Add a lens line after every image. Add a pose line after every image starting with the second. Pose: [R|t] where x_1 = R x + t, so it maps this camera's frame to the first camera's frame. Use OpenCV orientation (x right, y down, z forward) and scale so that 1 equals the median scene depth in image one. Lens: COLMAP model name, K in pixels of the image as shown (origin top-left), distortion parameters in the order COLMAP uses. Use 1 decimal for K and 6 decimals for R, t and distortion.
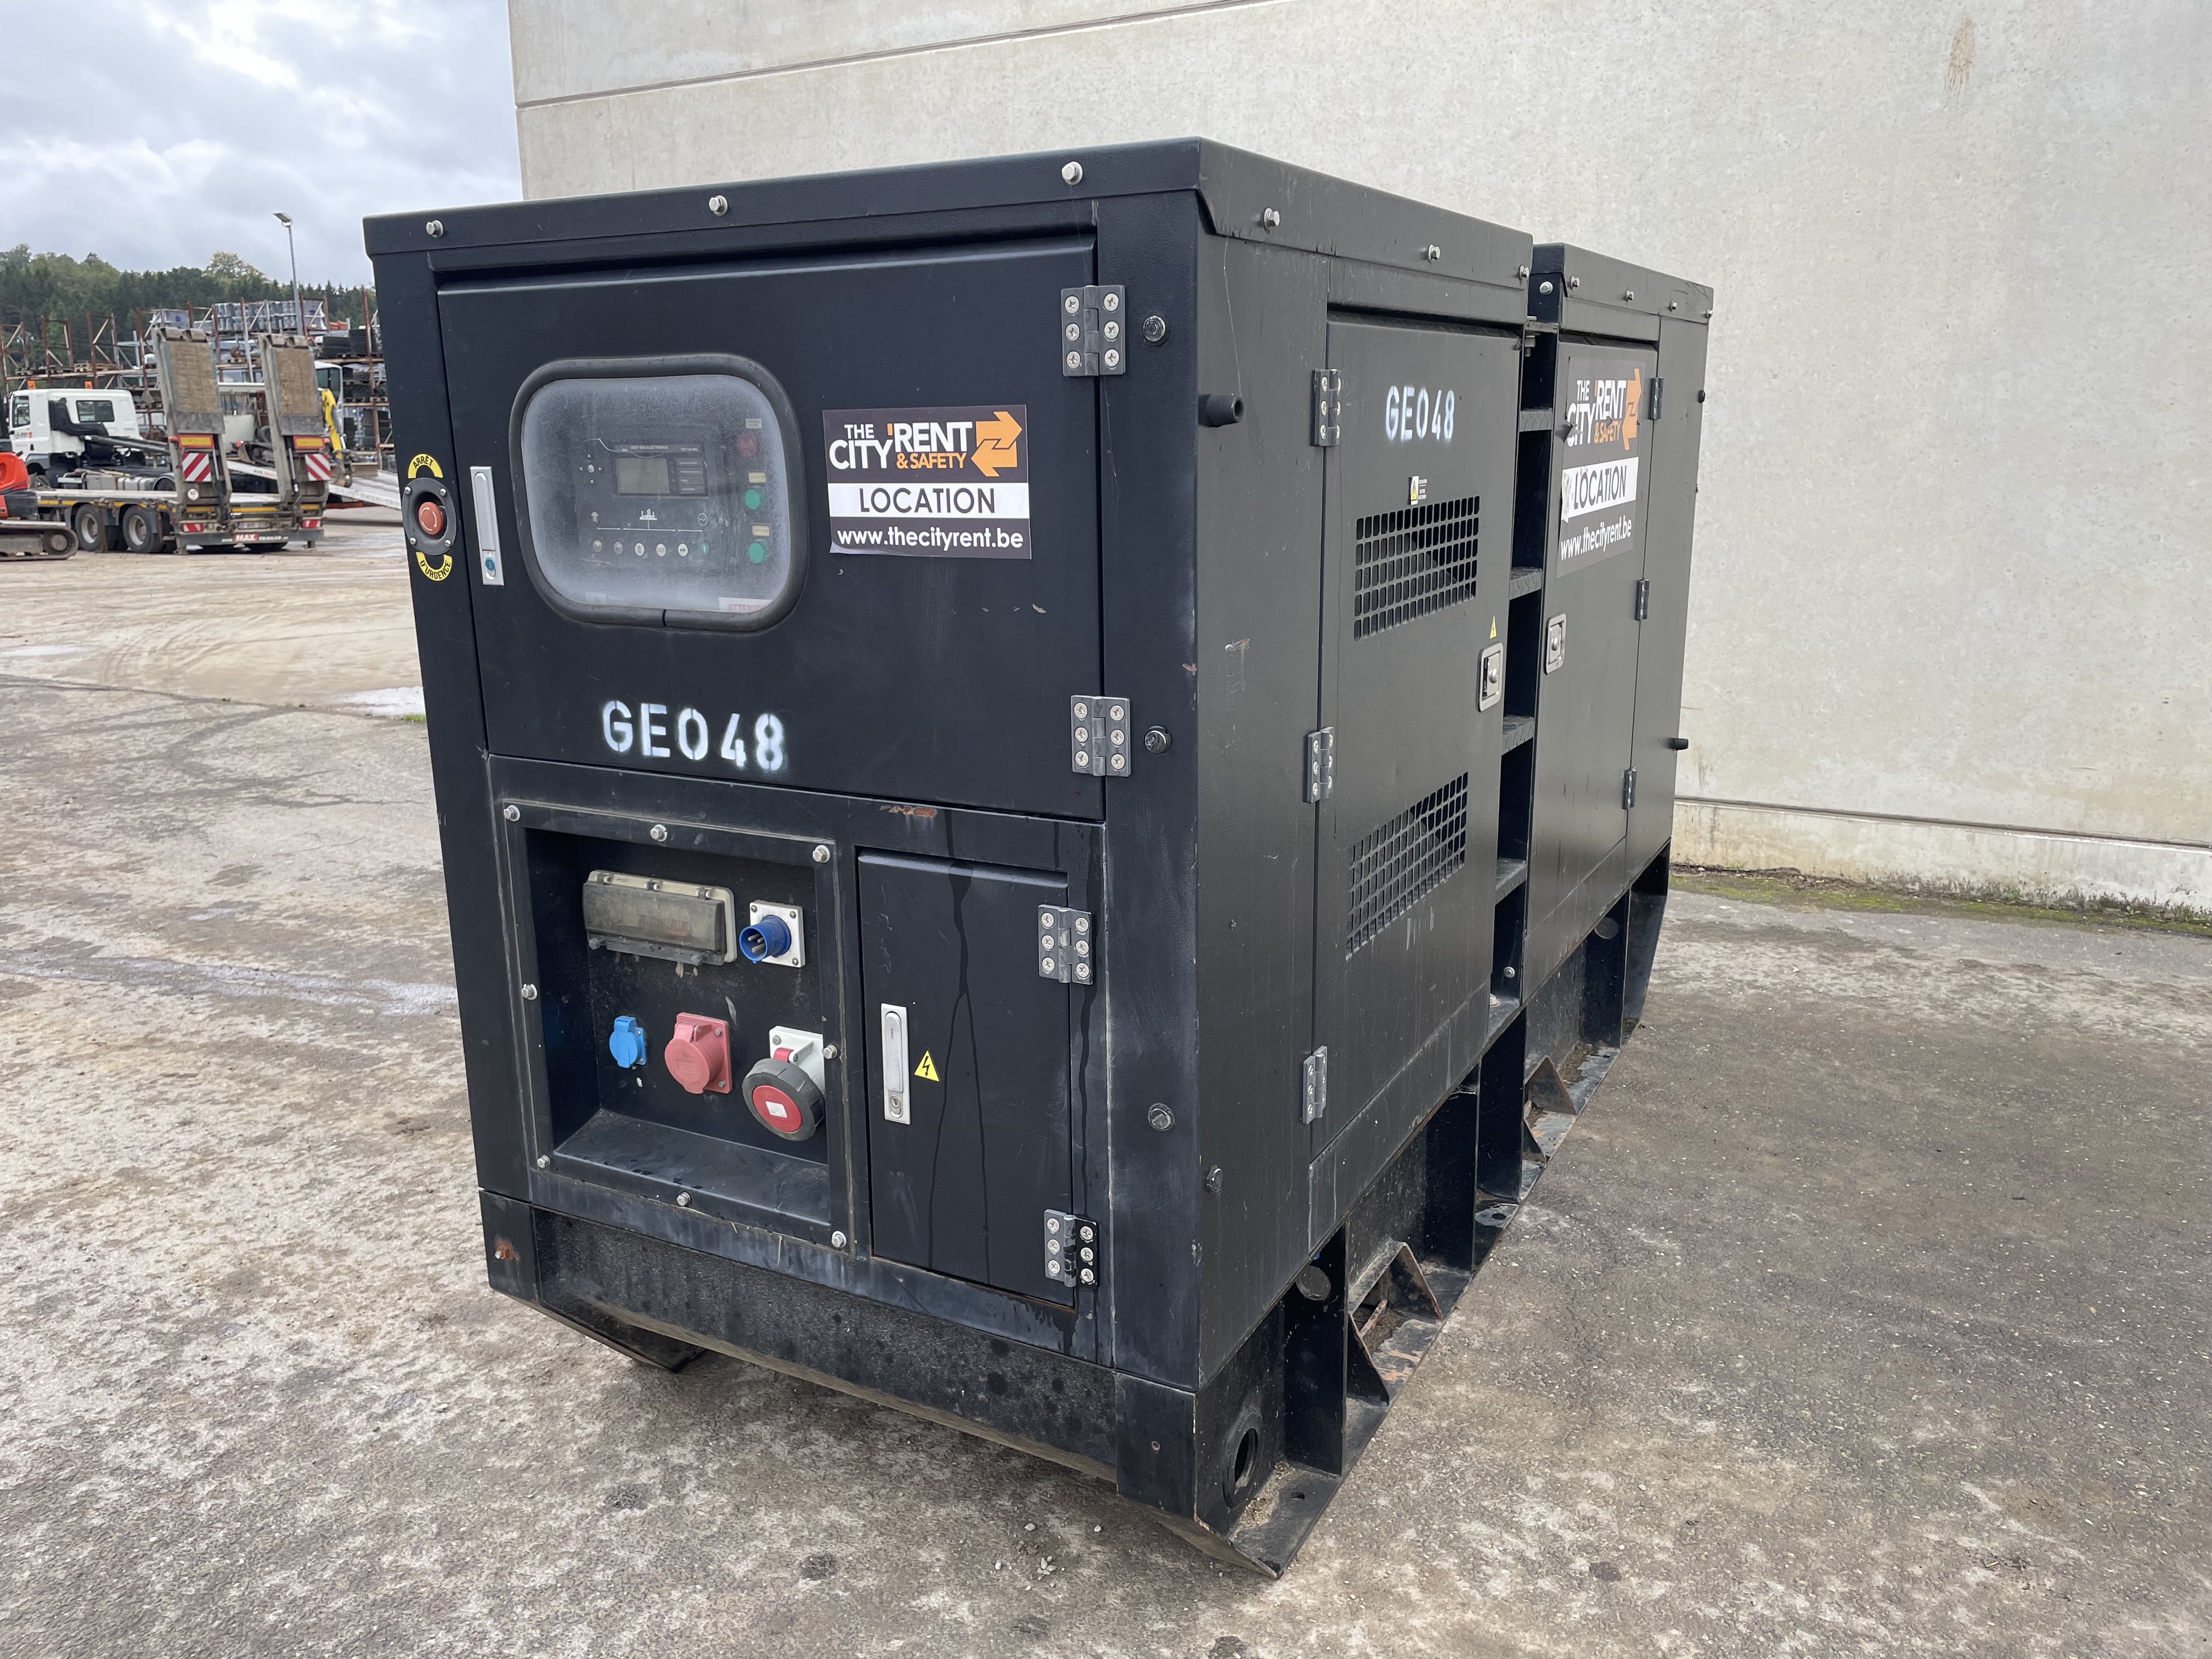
lens RADIAL K [[1647.8, 0, 1095.8], [0, 1647.8, 825.4], [0, 0, 1]] dist [0.089734, -0.108438]
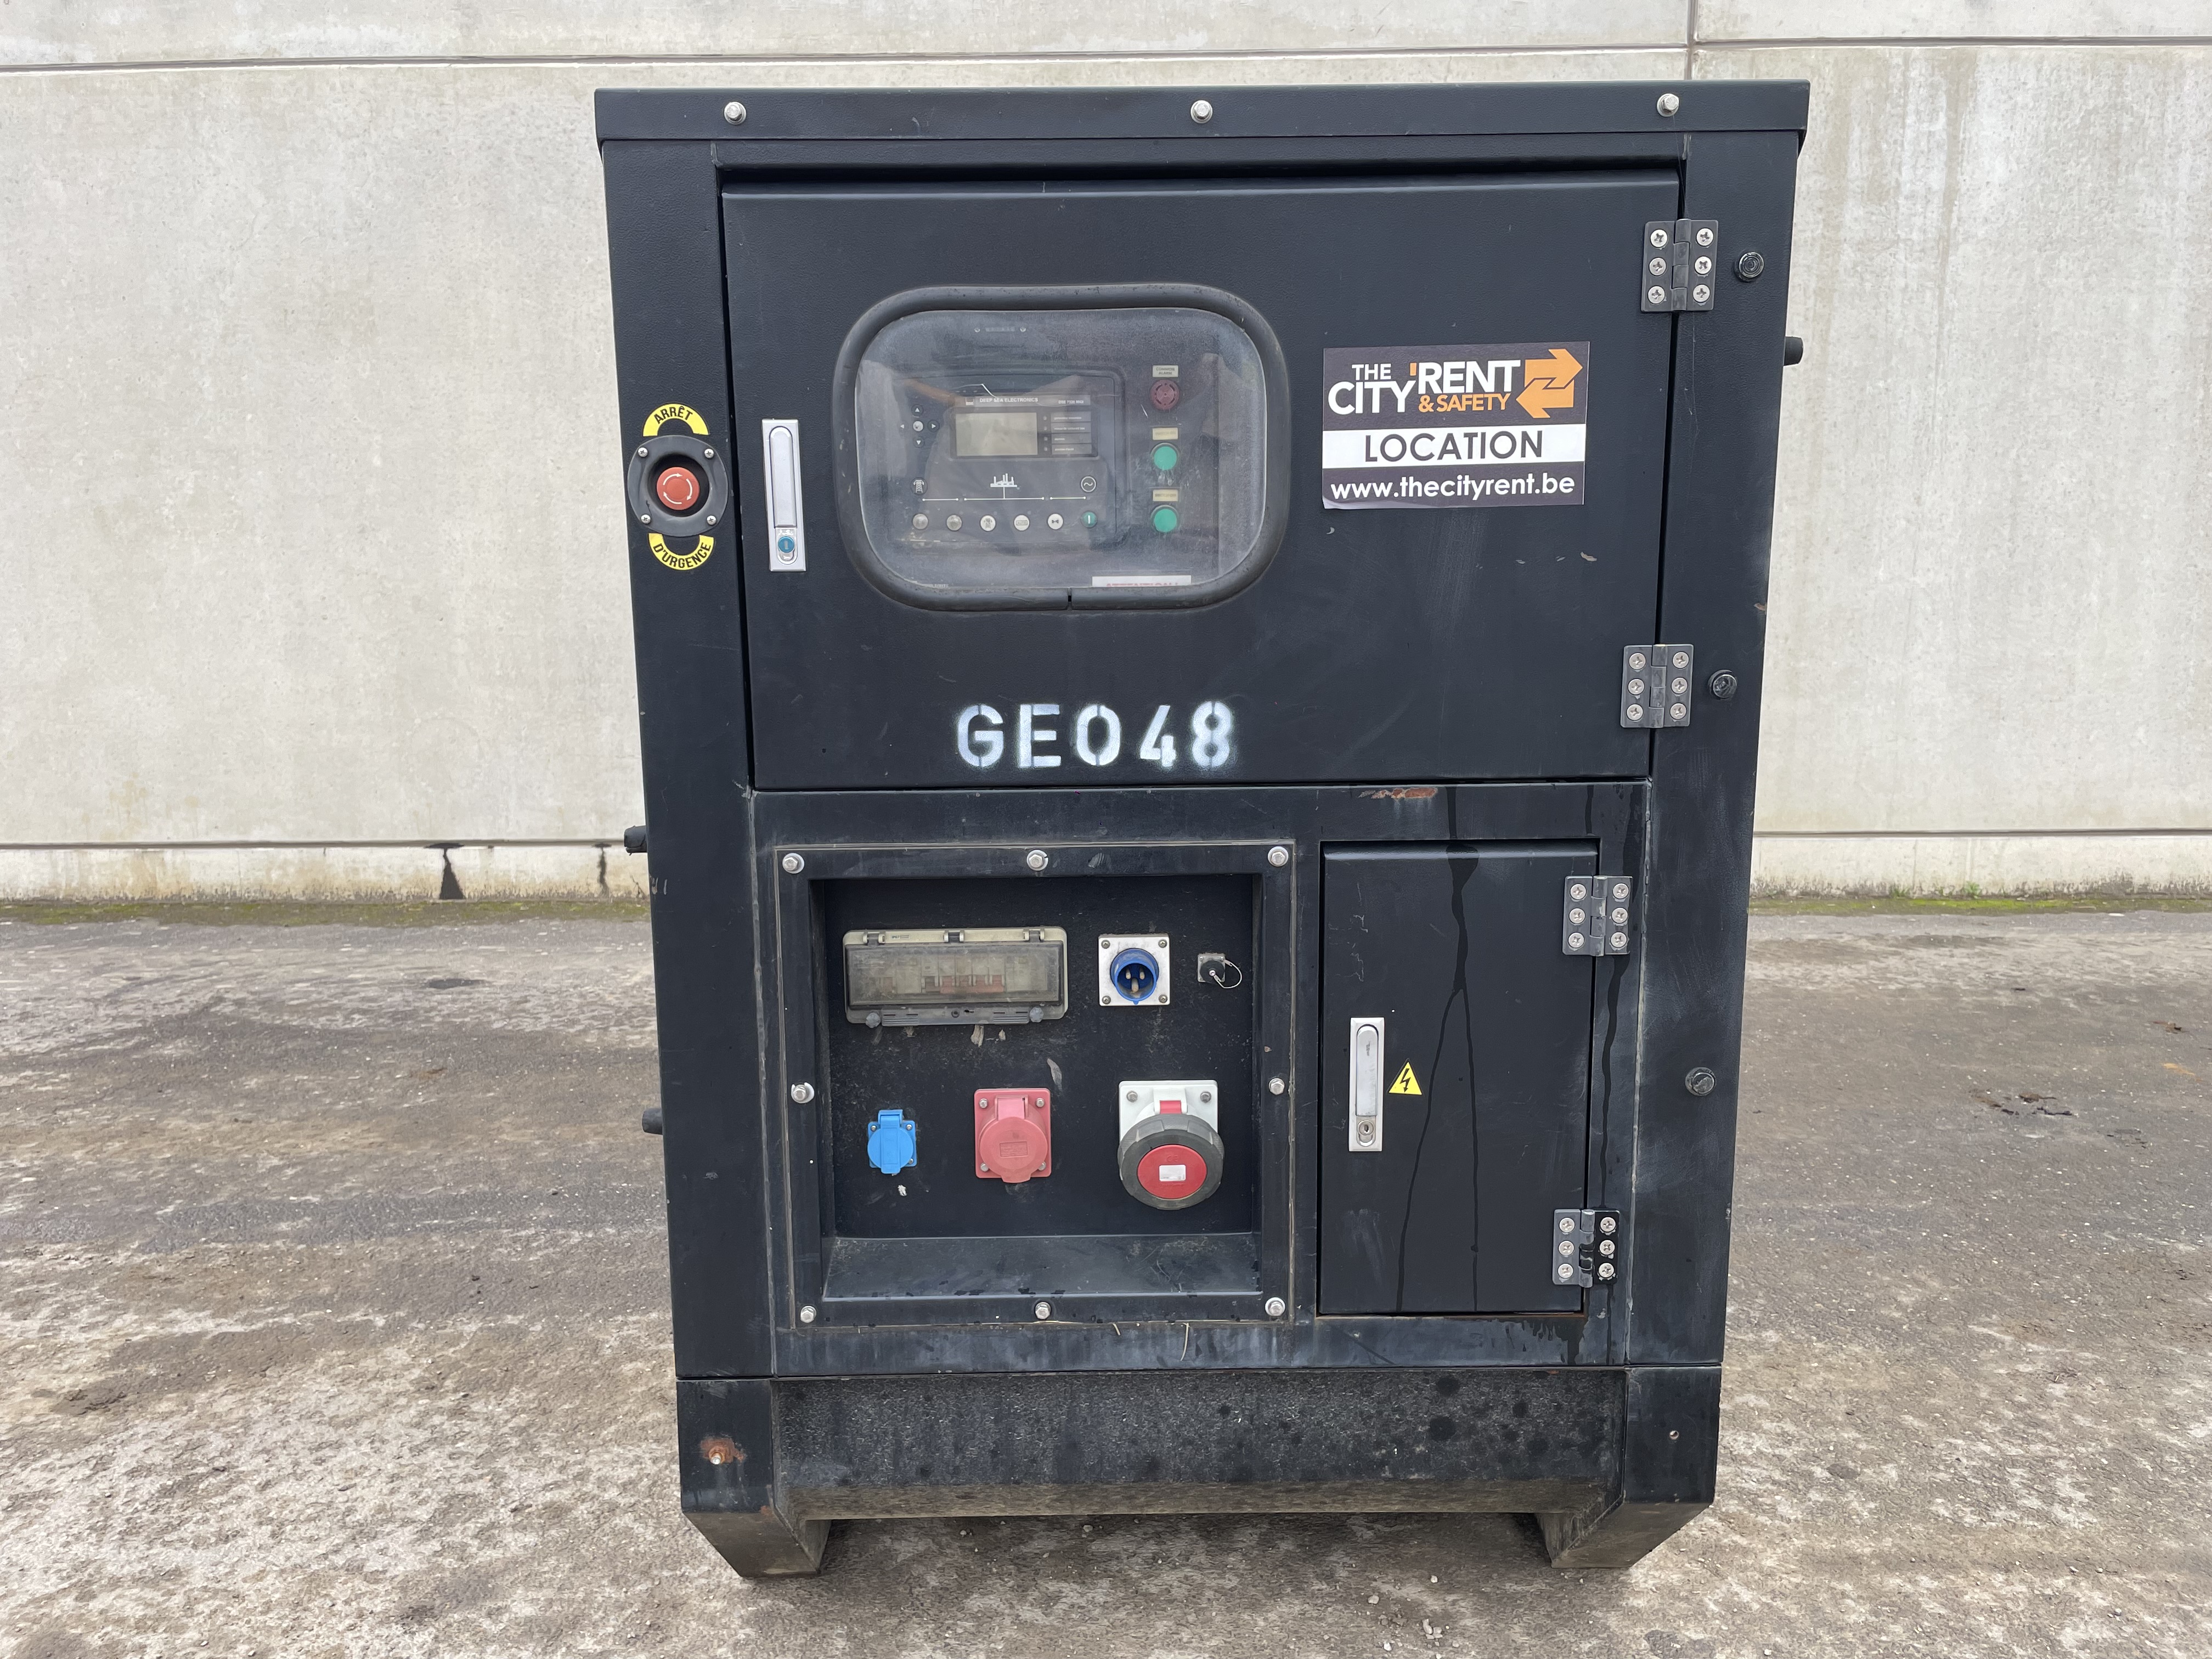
lens RADIAL K [[1647.8, 0, 1095.8], [0, 1647.8, 825.4], [0, 0, 1]] dist [0.089734, -0.108438]
pose [[0.873871, -0.080610, 0.479427, -0.650373], [0.113021, 0.992824, -0.039077, 0.023383], [-0.472837, 0.088334, 0.876711, 0.267648]]
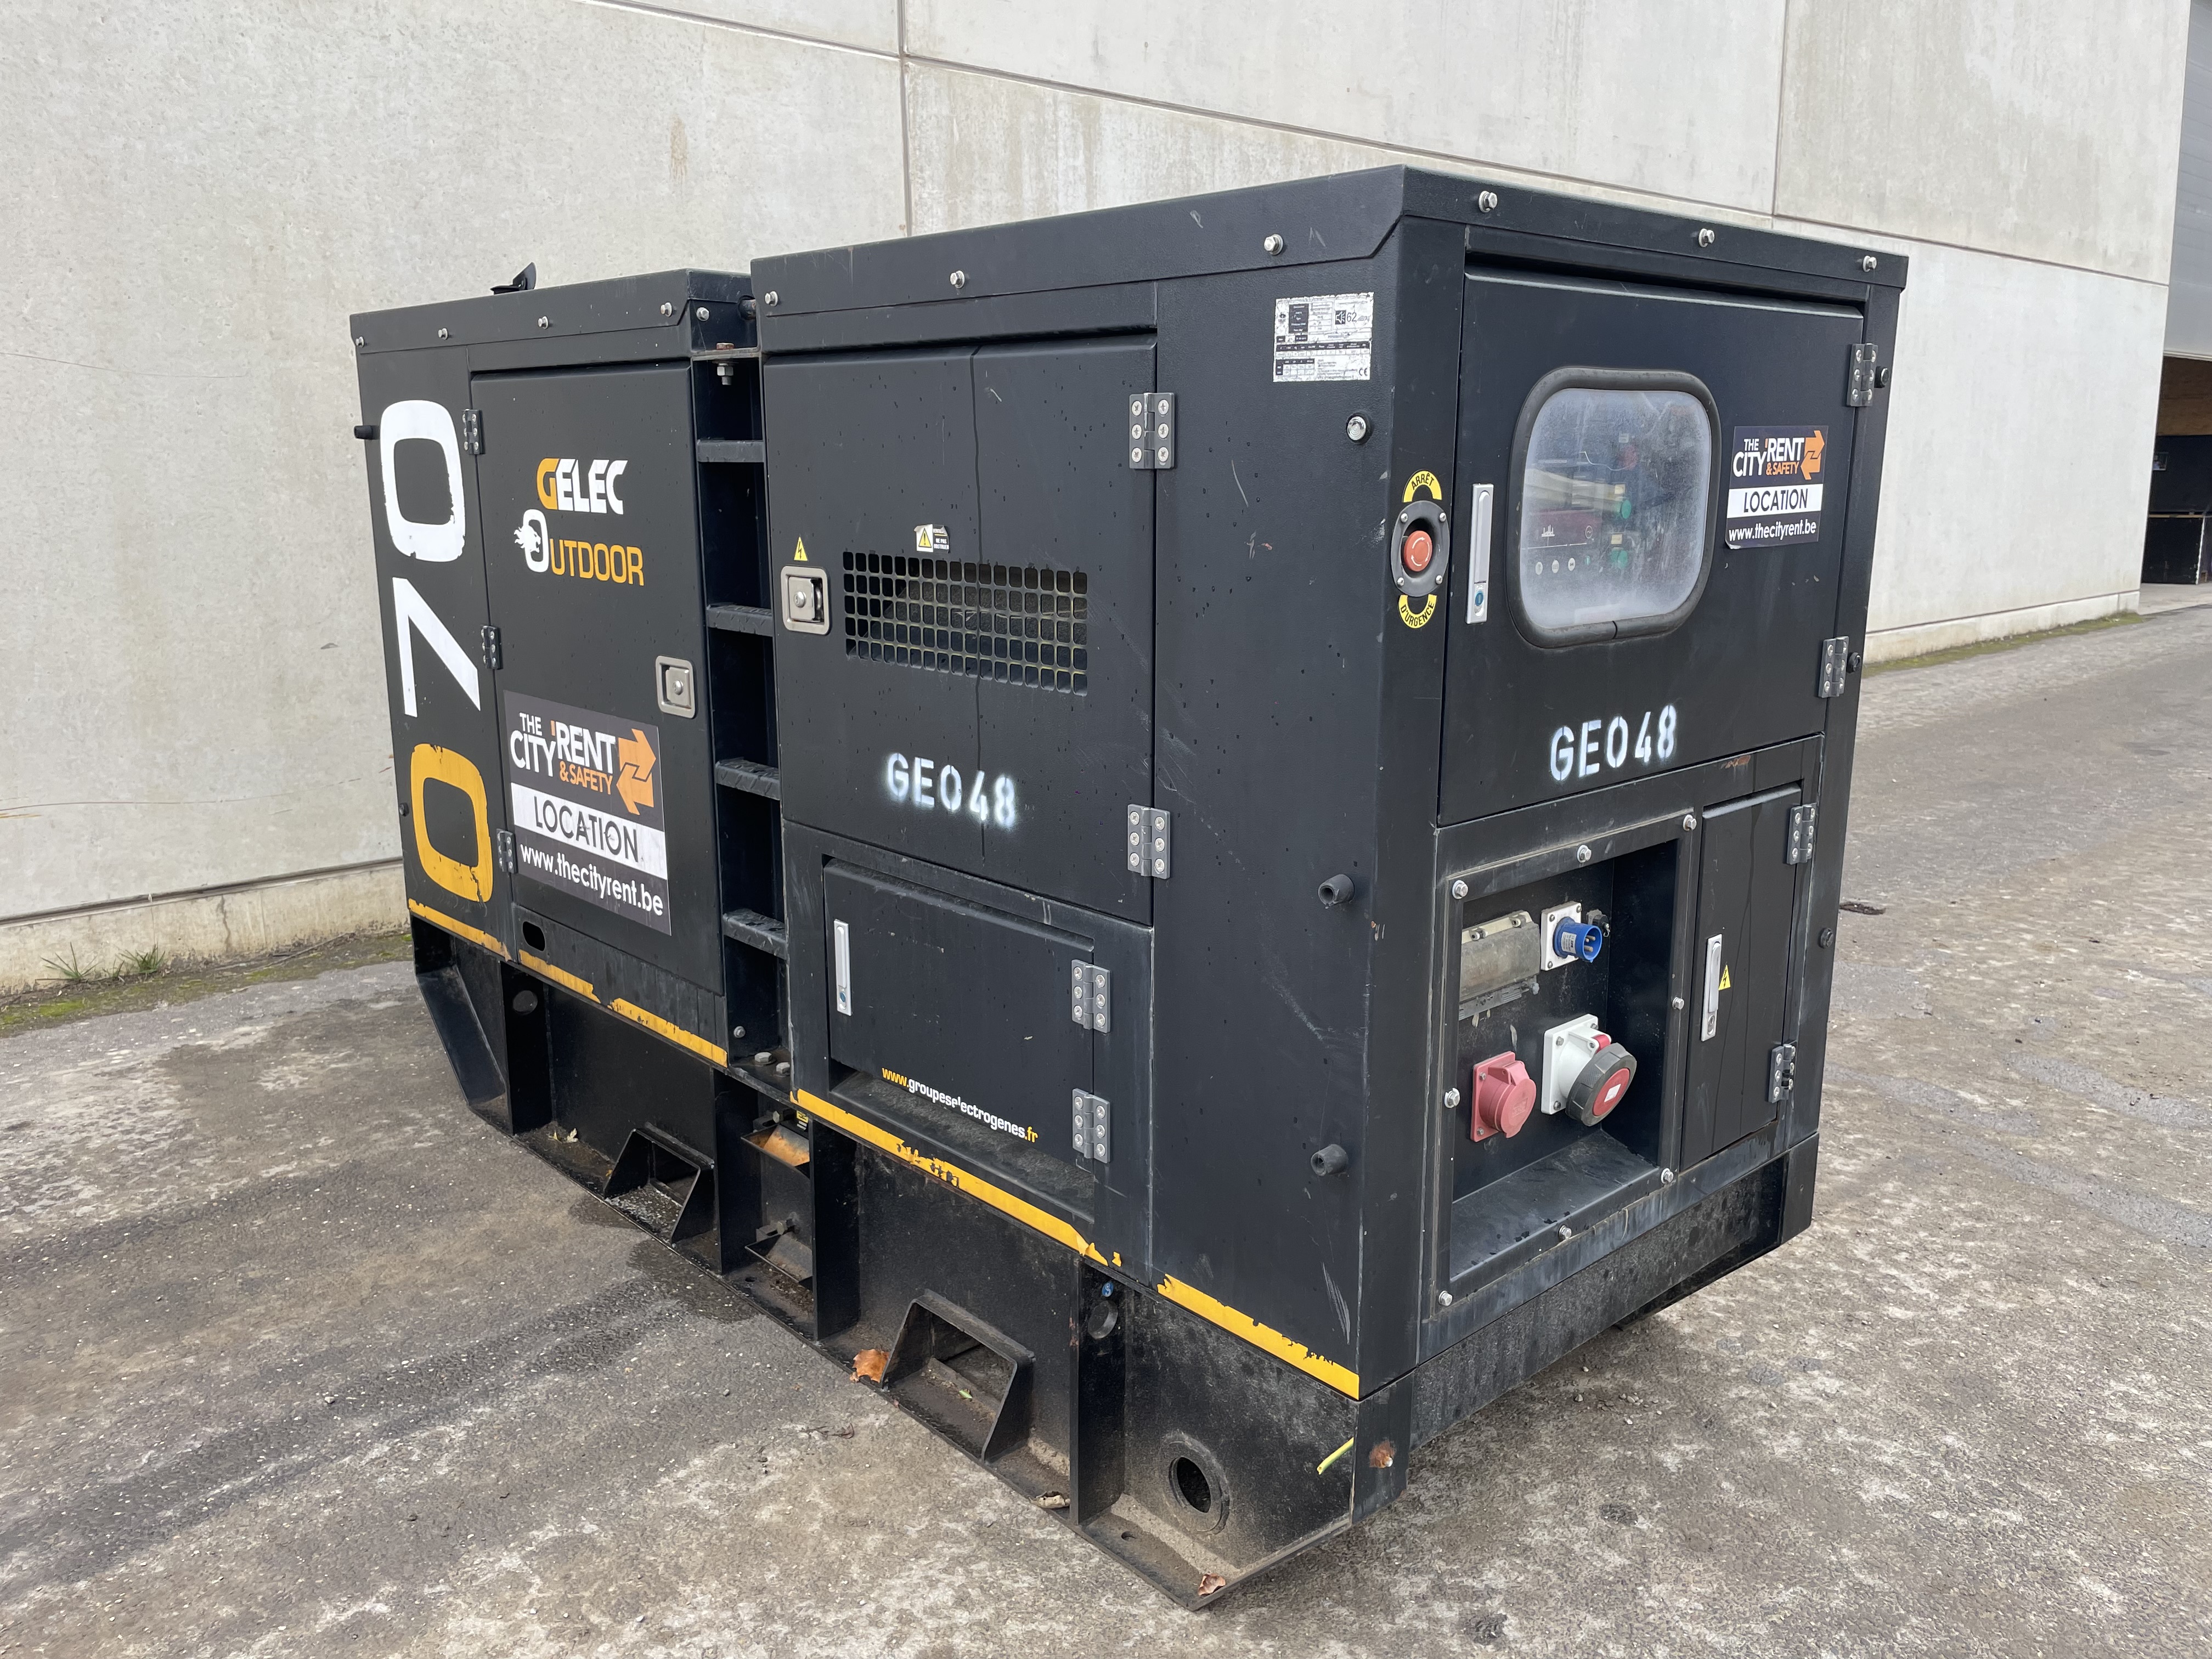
lens RADIAL K [[1656.7, 0, 1103.2], [0, 1656.7, 813.6], [0, 0, 1]] dist [0.086726, -0.104897]
pose [[0.322694, -0.185677, 0.928112, -1.297118], [0.222276, 0.968013, 0.116377, -0.200993], [-0.920034, 0.168743, 0.353644, 0.935125]]
